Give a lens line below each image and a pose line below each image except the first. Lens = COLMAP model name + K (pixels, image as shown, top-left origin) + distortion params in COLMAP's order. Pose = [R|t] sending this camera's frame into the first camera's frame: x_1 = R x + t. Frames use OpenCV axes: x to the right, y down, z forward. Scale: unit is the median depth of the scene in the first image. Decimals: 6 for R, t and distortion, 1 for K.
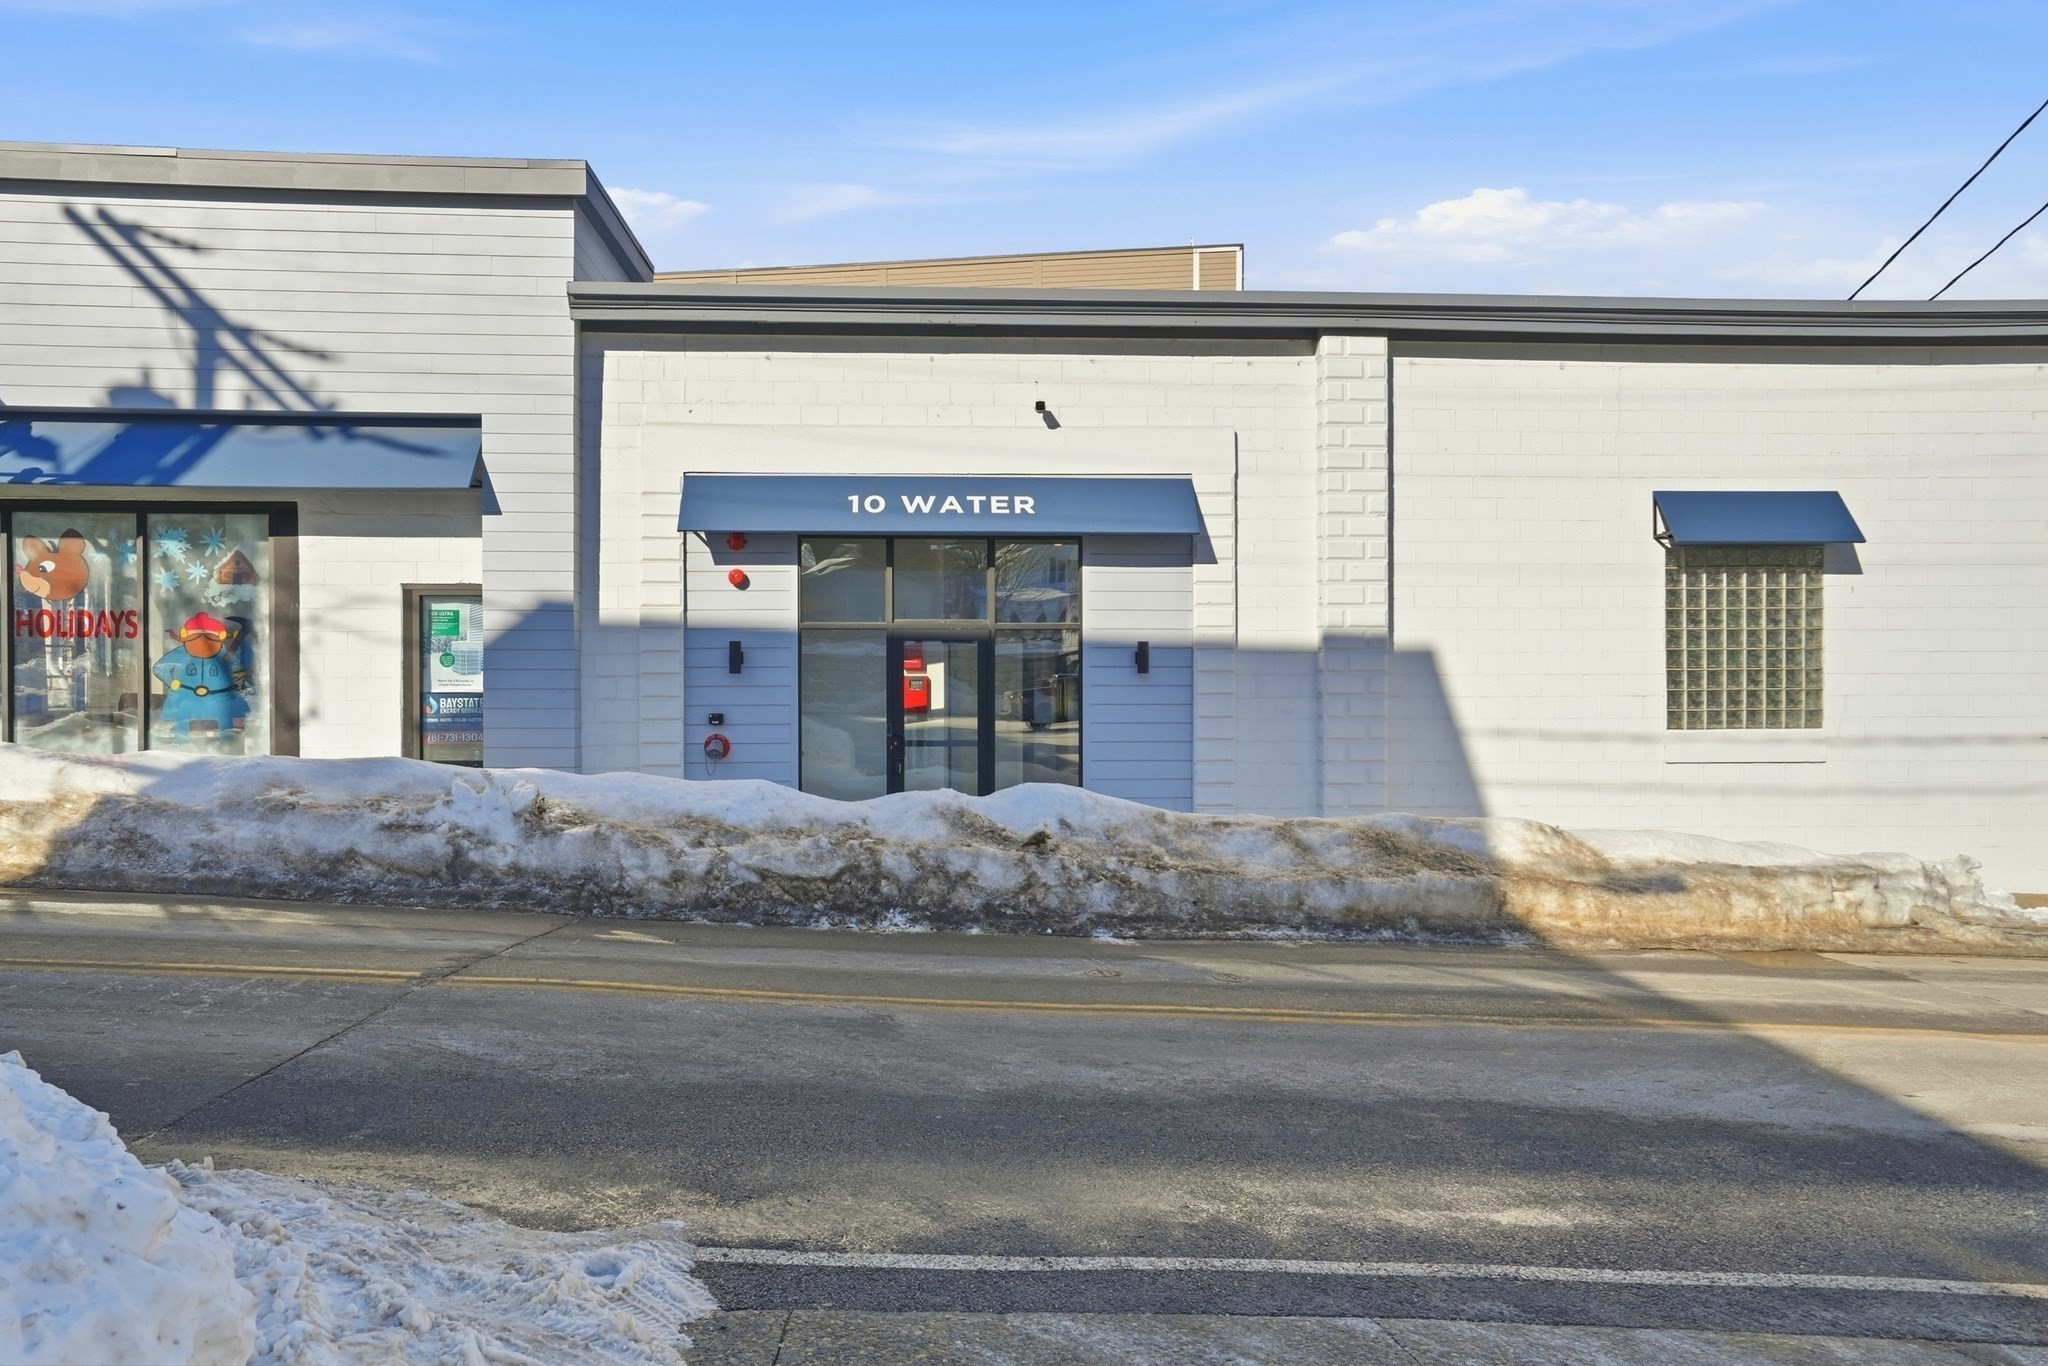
lens RADIAL K [[1468.4, 0, 1031.9], [0, 1468.4, 683.4], [0, 0, 1]] dist [-0.004709, 0.038996]
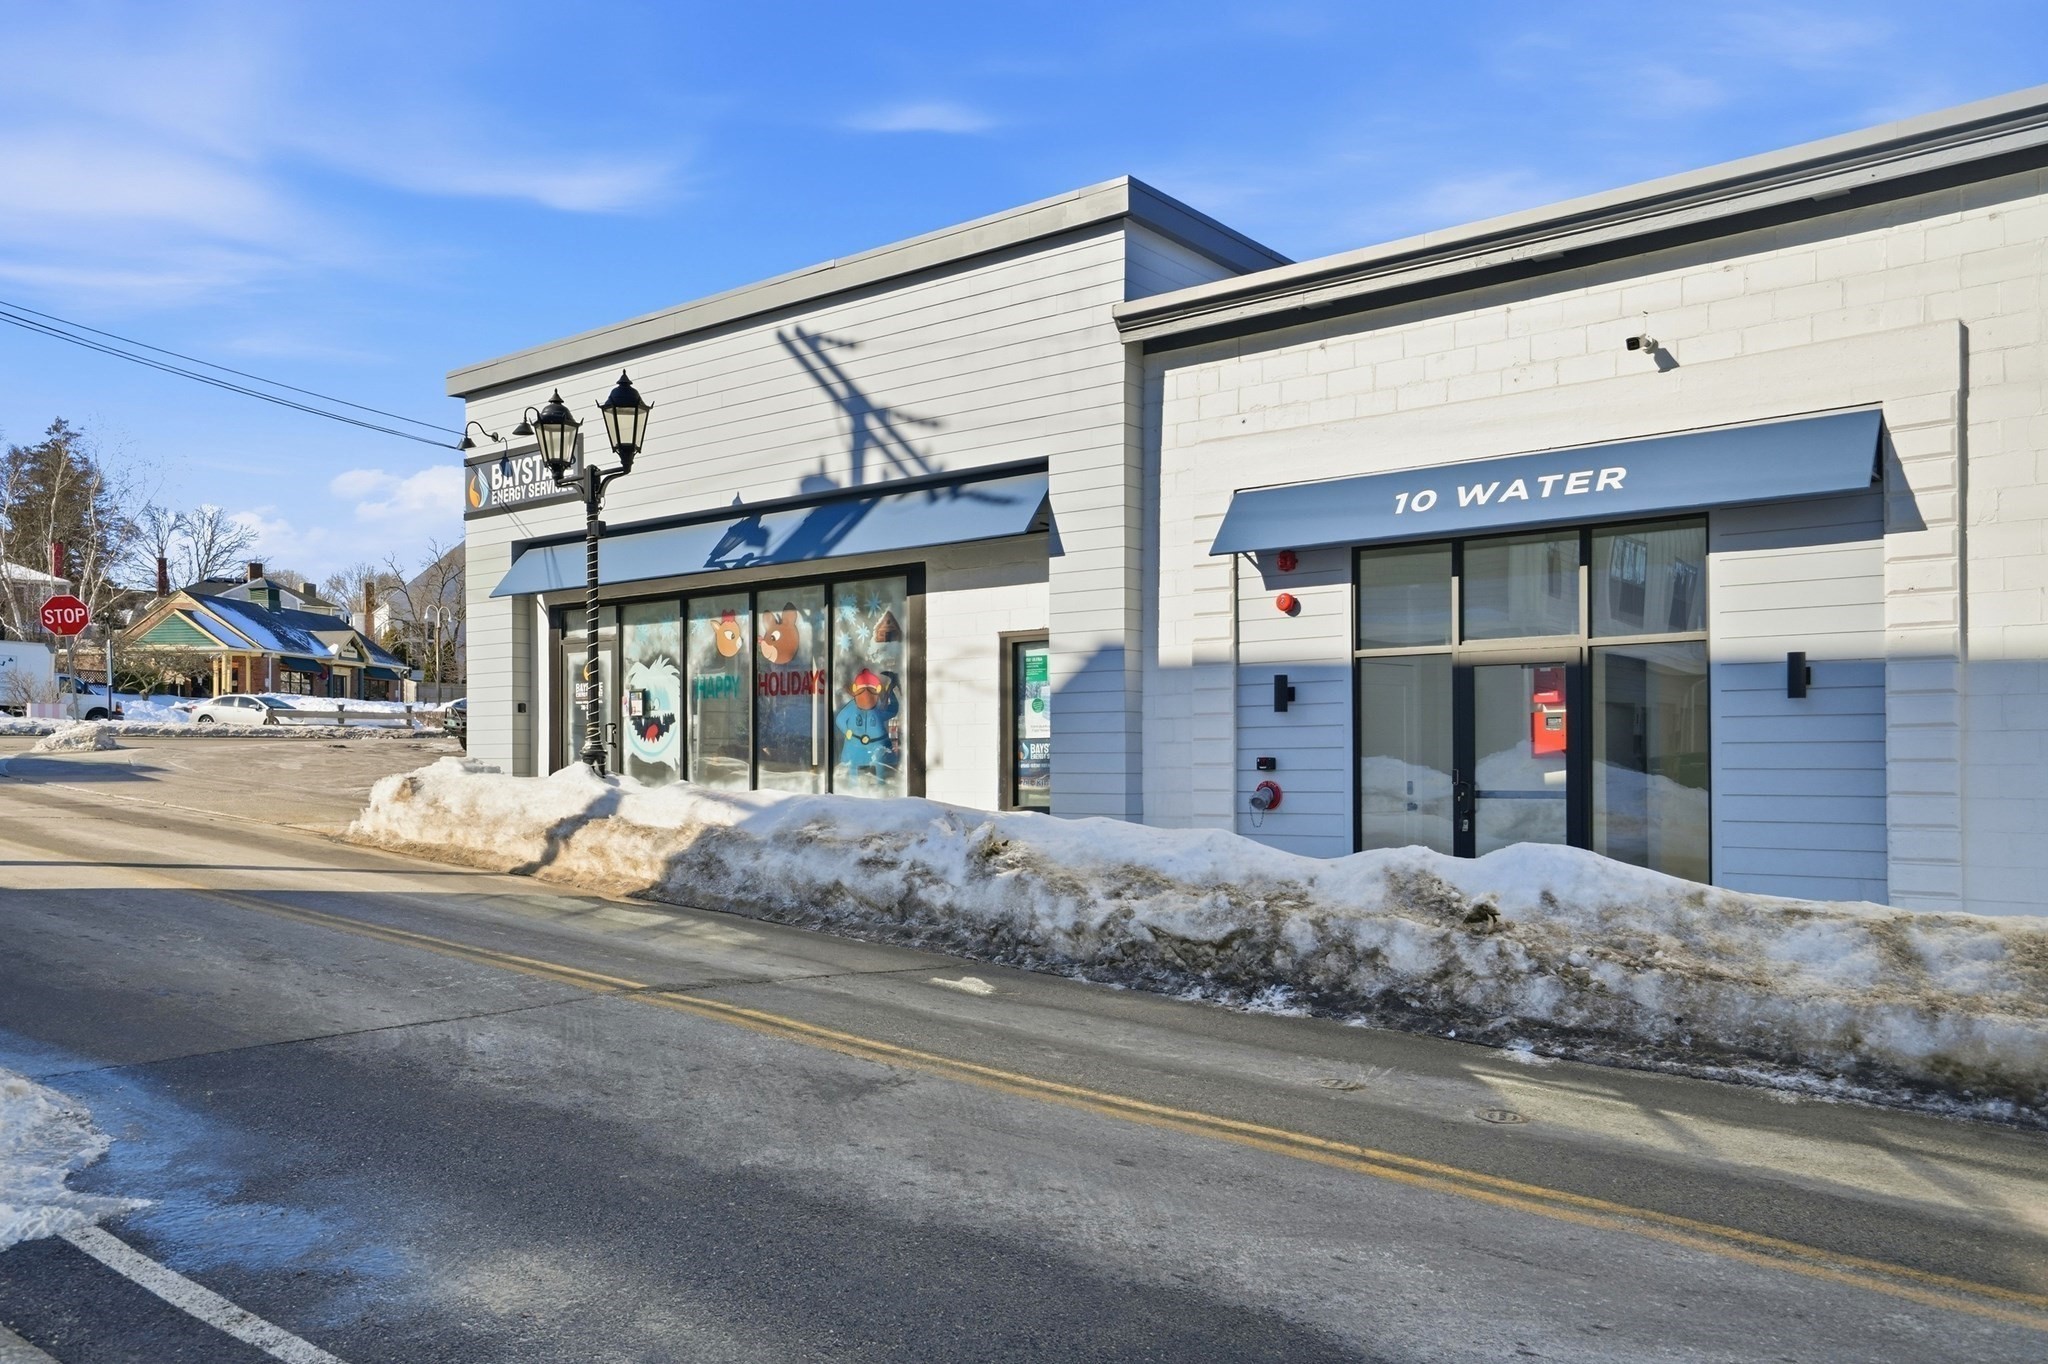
lens RADIAL K [[1576.3, 0, 1015.2], [0, 1576.3, 732.6], [0, 0, 1]] dist [0.011305, 0.024401]
pose [[0.732357, -0.016746, -0.680715, 0.334840], [0.006776, 0.999827, -0.017305, 0.021524], [0.680887, 0.008061, 0.732344, 0.207845]]
